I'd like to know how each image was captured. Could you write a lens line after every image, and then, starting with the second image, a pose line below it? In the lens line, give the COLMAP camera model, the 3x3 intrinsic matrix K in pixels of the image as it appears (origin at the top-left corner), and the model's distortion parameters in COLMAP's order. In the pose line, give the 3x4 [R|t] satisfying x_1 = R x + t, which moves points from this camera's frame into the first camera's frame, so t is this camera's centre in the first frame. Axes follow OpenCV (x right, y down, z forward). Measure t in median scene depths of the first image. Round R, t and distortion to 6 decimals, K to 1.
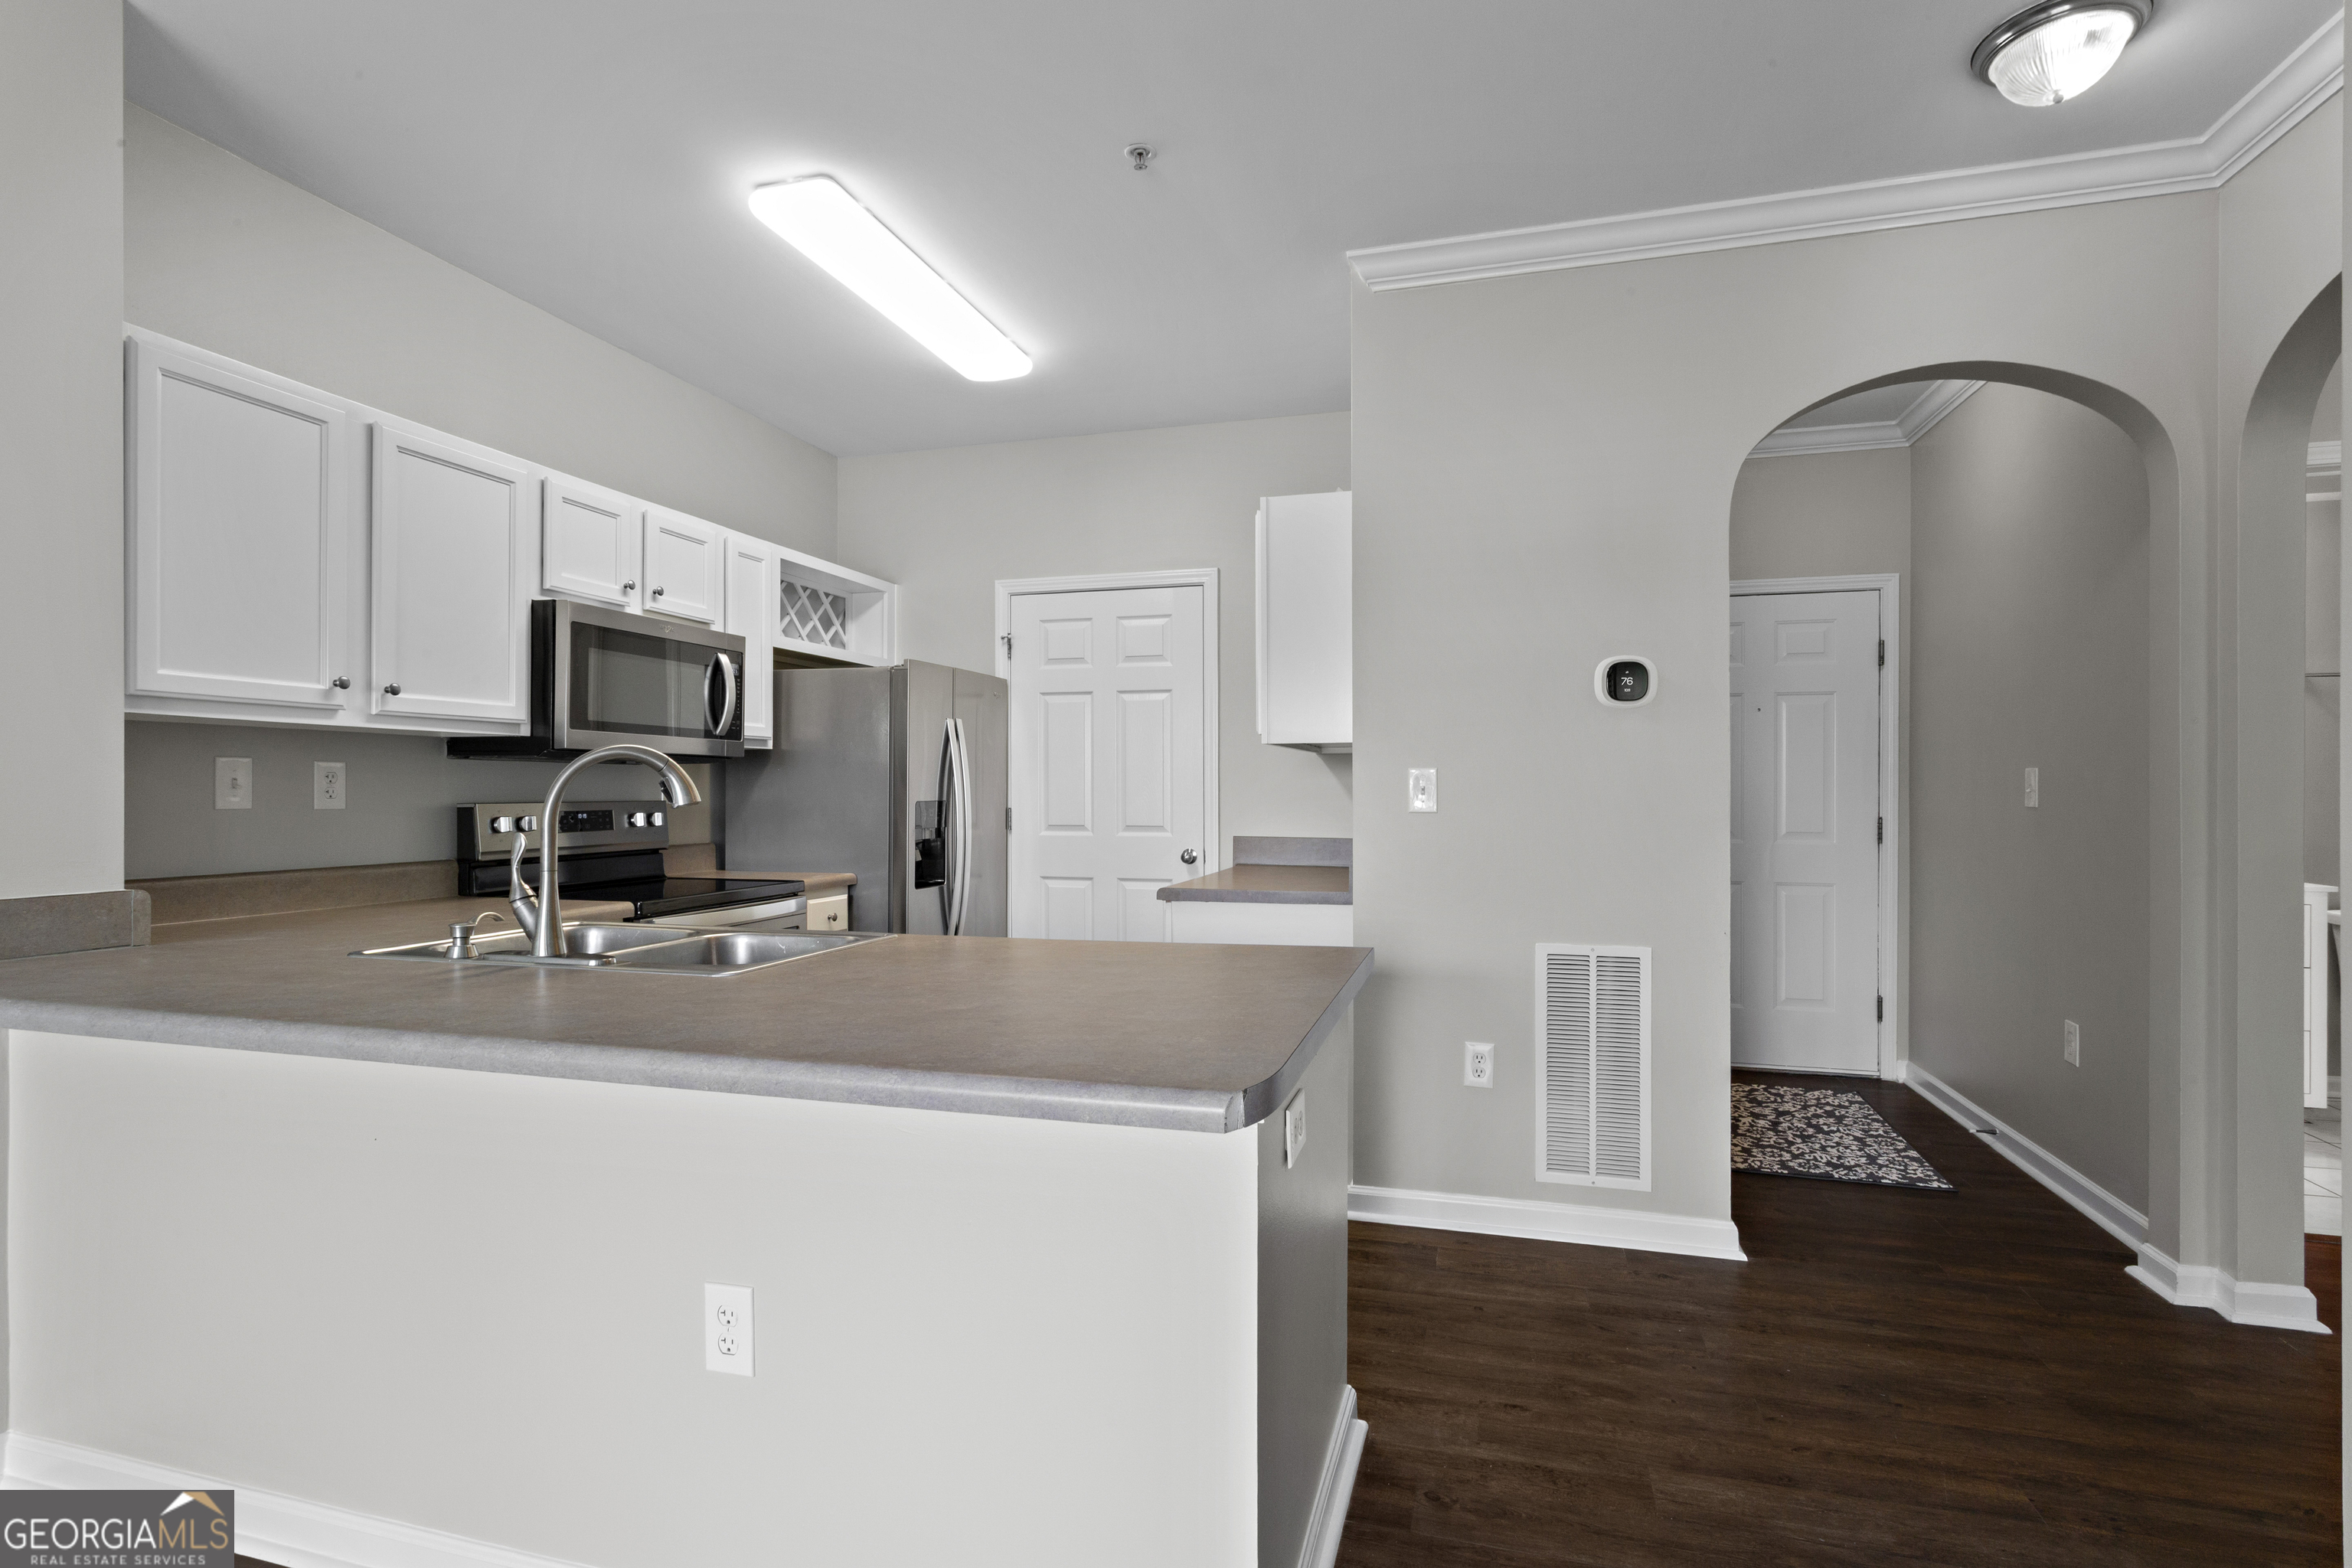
lens RADIAL K [[1121.5, 0, 1187.9], [0, 1121.5, 789.3], [0, 0, 1]] dist [-0.000026, 0.000088]
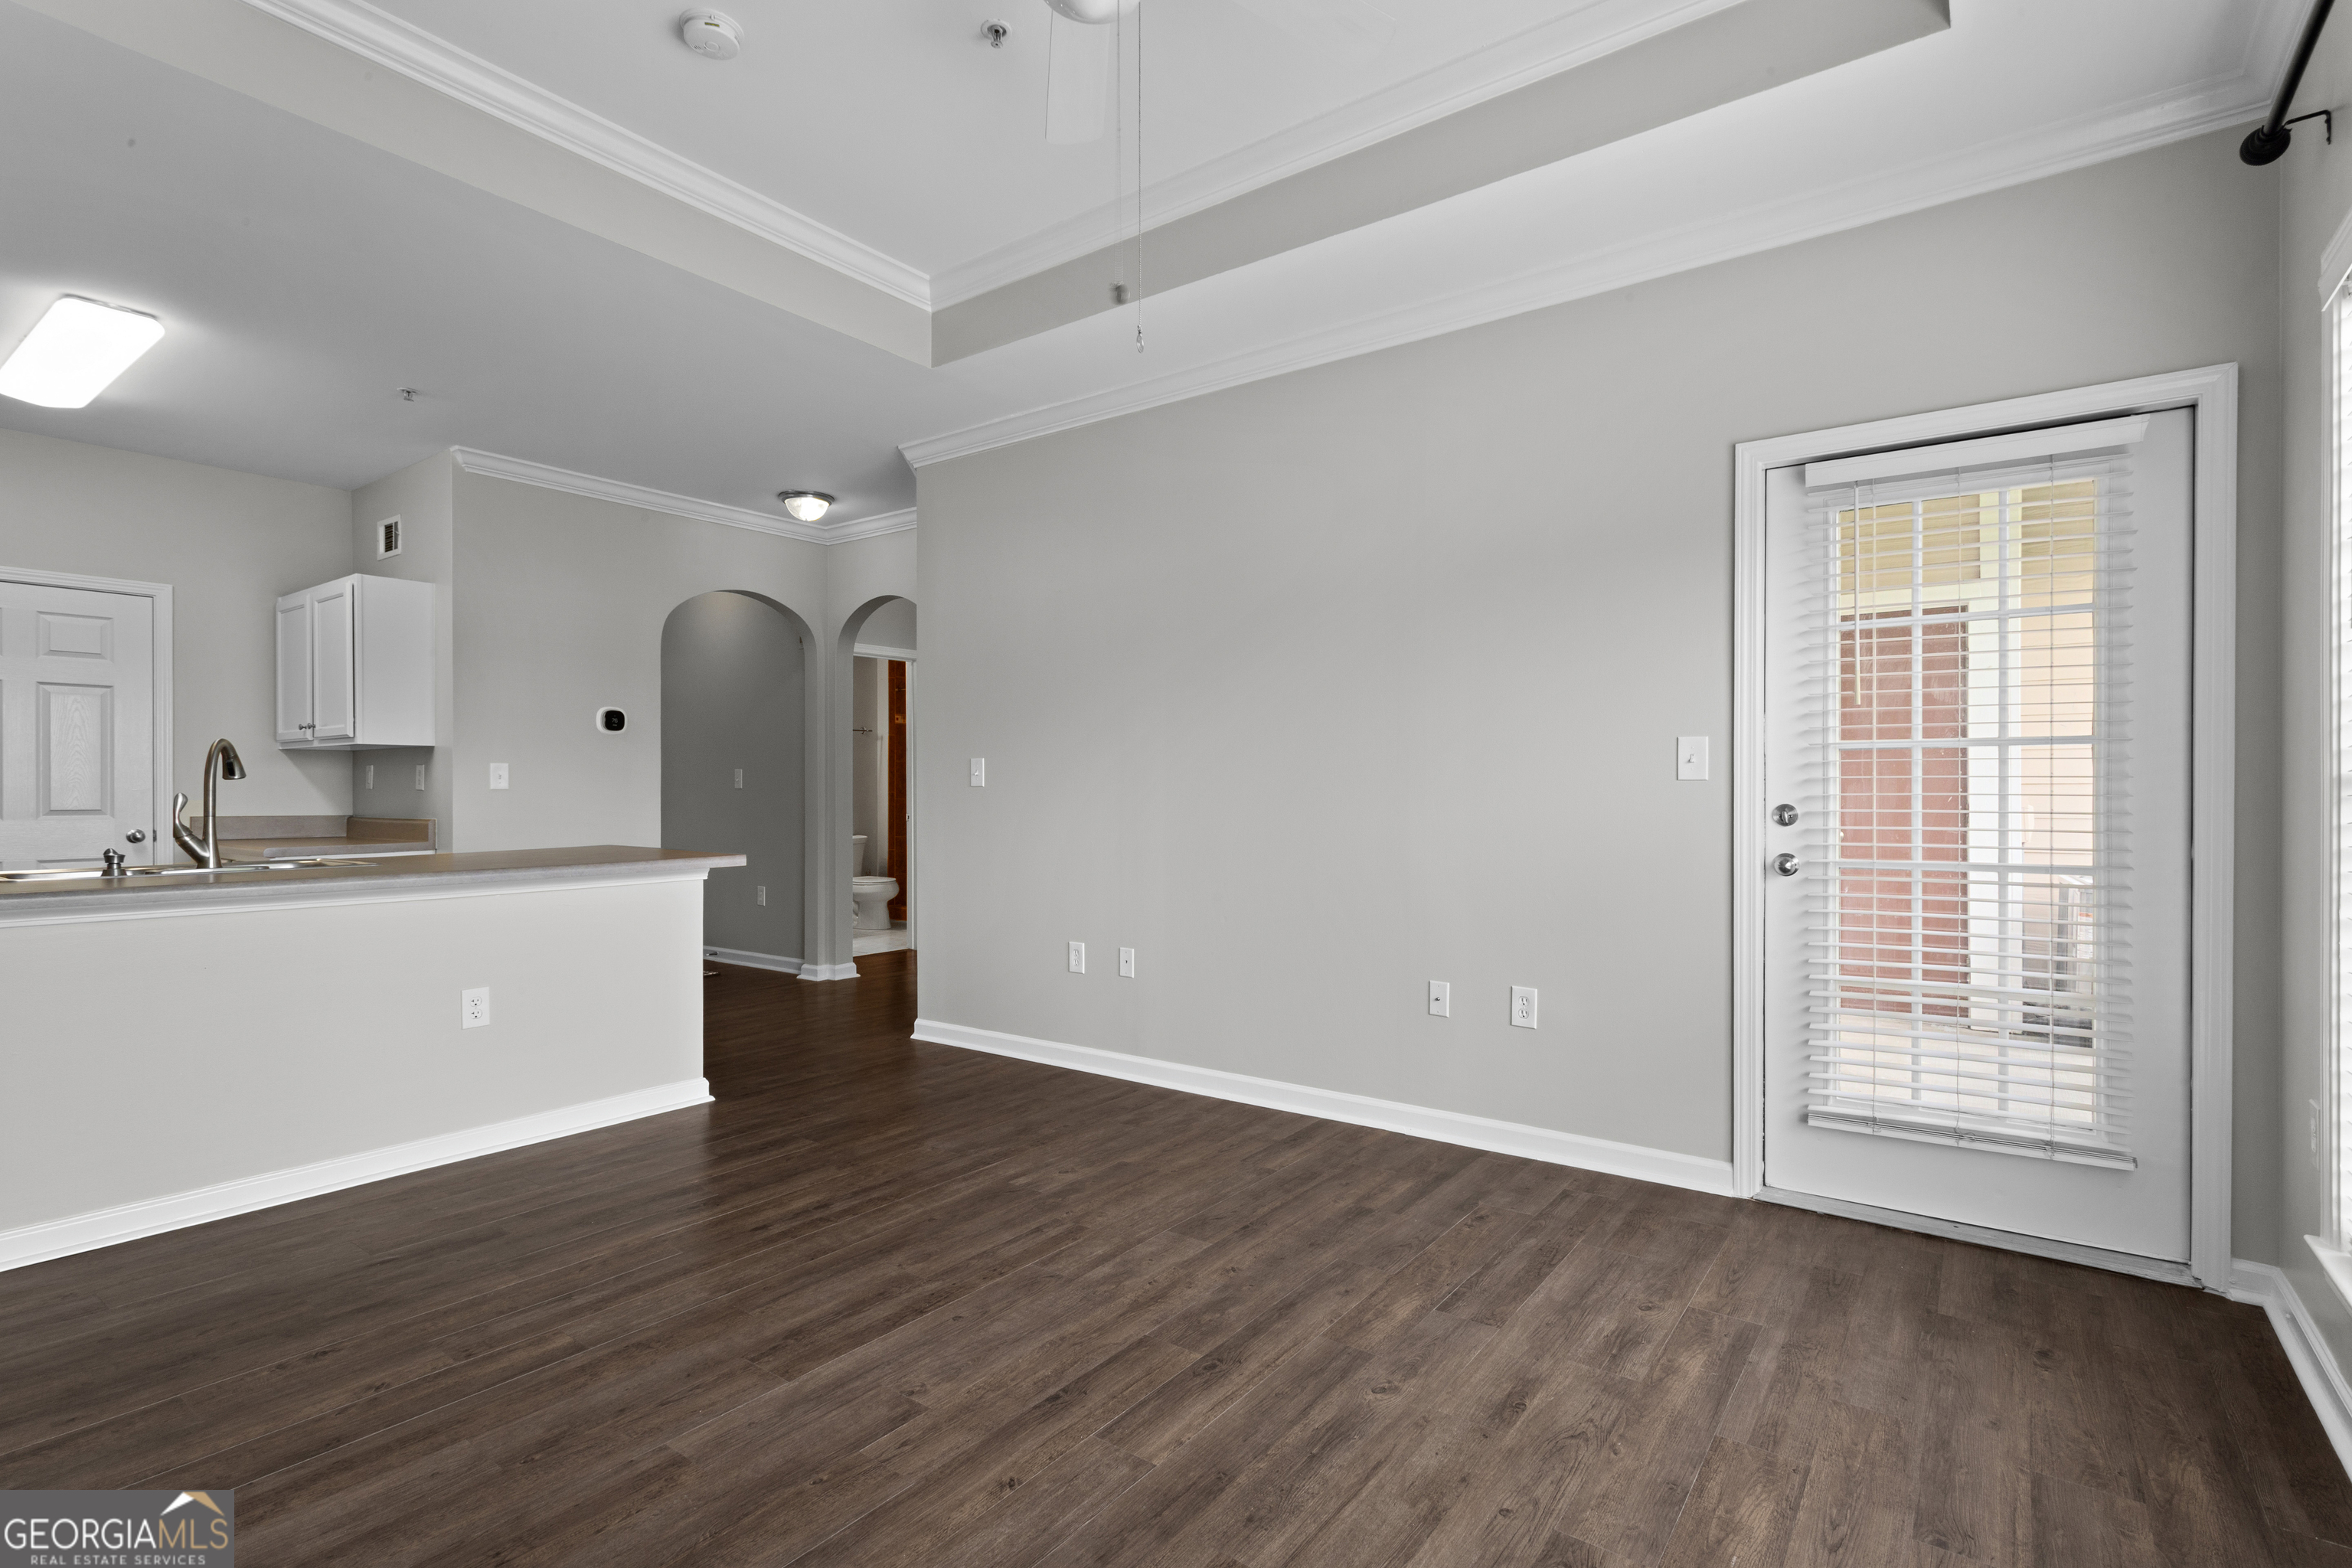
lens RADIAL K [[1121.5, 0, 1193.8], [0, 1121.5, 794.8], [0, 0, 1]] dist [-0.000026, 0.000088]
pose [[0.347782, -0.008241, 0.937539, -0.787545], [0.004593, 0.999964, 0.007086, 0.016844], [-0.937564, 0.001842, 0.347808, -0.446256]]
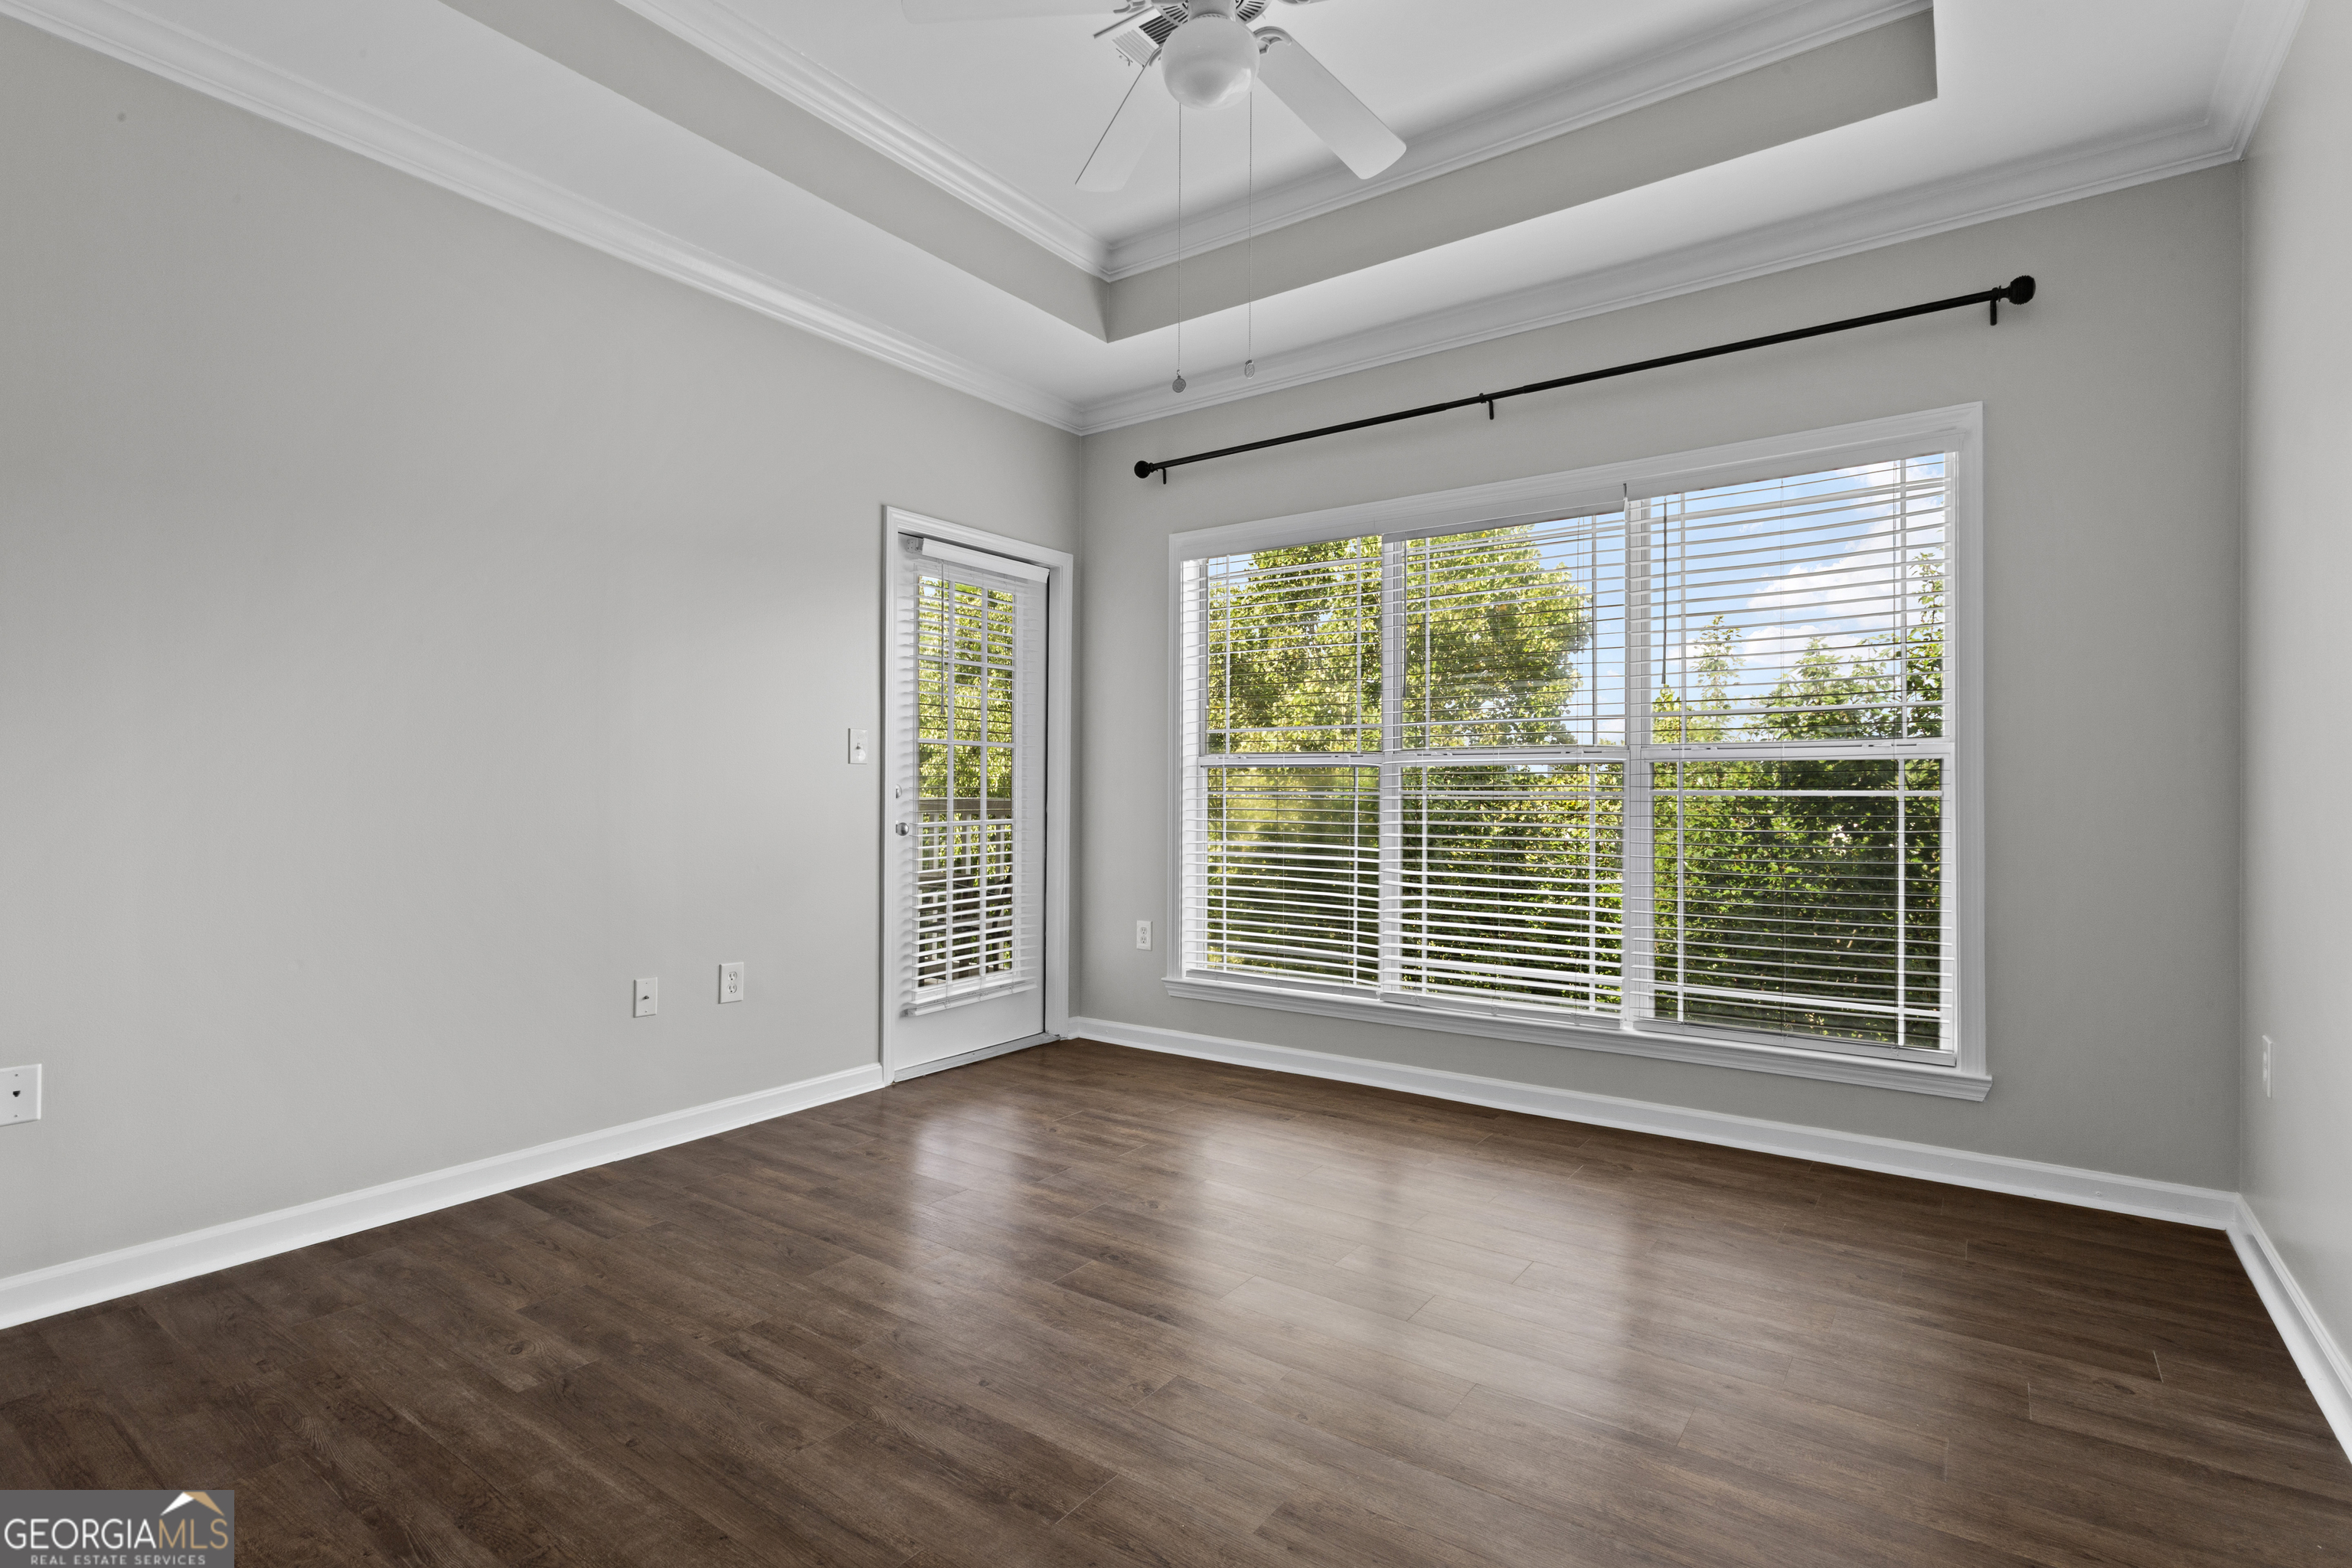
lens RADIAL K [[1121.5, 0, 1179.9], [0, 1121.5, 795.3], [0, 0, 1]] dist [-0.000026, 0.000088]
pose [[-0.937885, -0.004877, 0.346911, -0.525701], [-0.000969, 0.999934, 0.011436, 0.029417], [-0.346944, 0.010389, -0.937828, 0.330720]]
